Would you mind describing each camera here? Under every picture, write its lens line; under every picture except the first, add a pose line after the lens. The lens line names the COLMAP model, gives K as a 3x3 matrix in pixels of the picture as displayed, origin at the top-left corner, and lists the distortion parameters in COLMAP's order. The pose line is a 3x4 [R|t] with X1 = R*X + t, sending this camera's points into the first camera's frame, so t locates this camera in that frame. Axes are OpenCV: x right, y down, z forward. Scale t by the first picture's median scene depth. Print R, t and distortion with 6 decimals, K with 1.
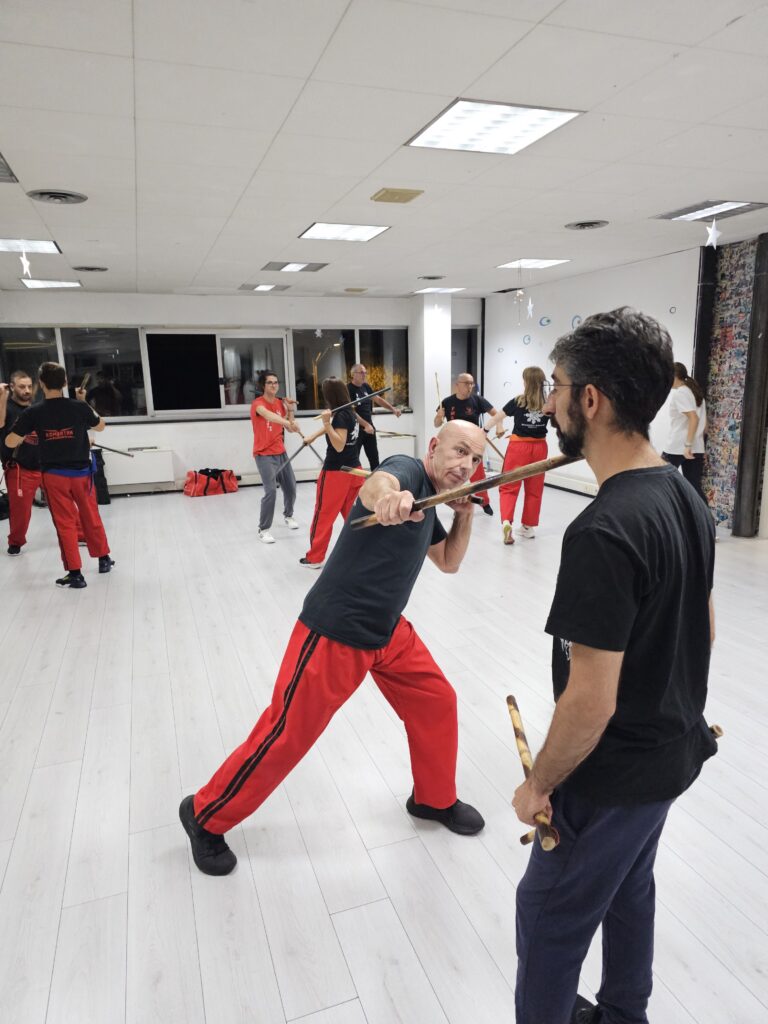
lens RADIAL K [[688.4, 0, 384.0], [0, 688.4, 512.0], [0, 0, 1]] dist [0.069625, -0.001397]
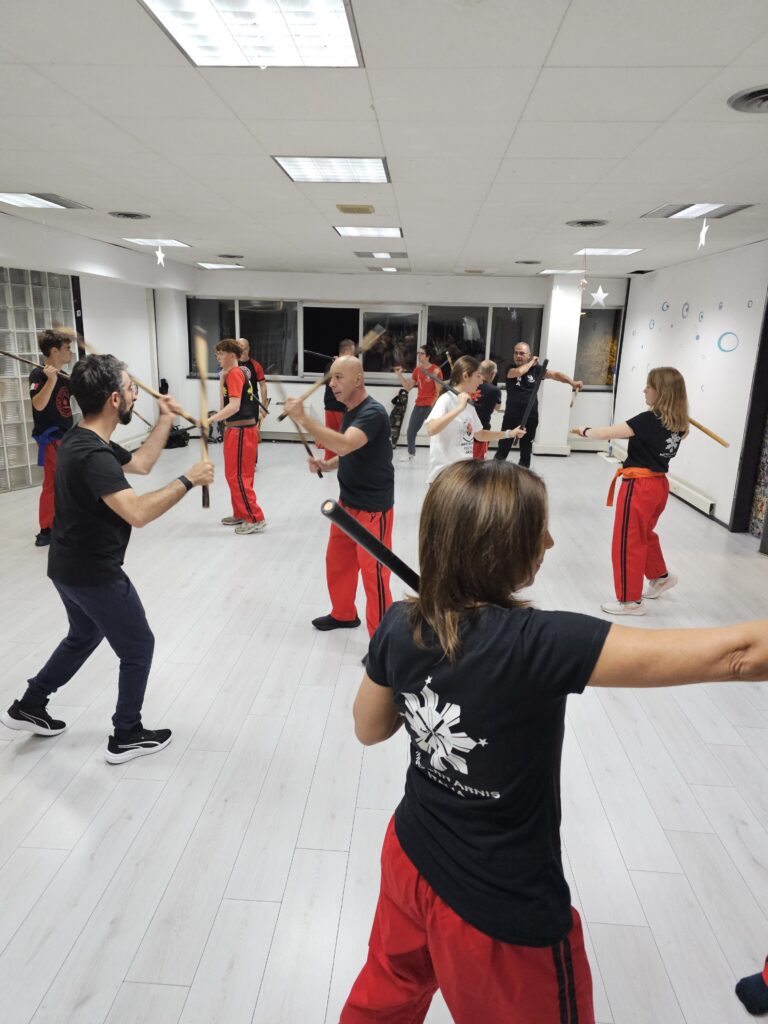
lens RADIAL K [[688.4, 0, 384.0], [0, 688.4, 512.0], [0, 0, 1]] dist [0.069625, -0.001397]
pose [[0.915574, 0.148561, -0.373702, 0.275282], [-0.129834, 0.988699, 0.074951, -0.016891], [0.380614, -0.020104, 0.924515, -0.042678]]
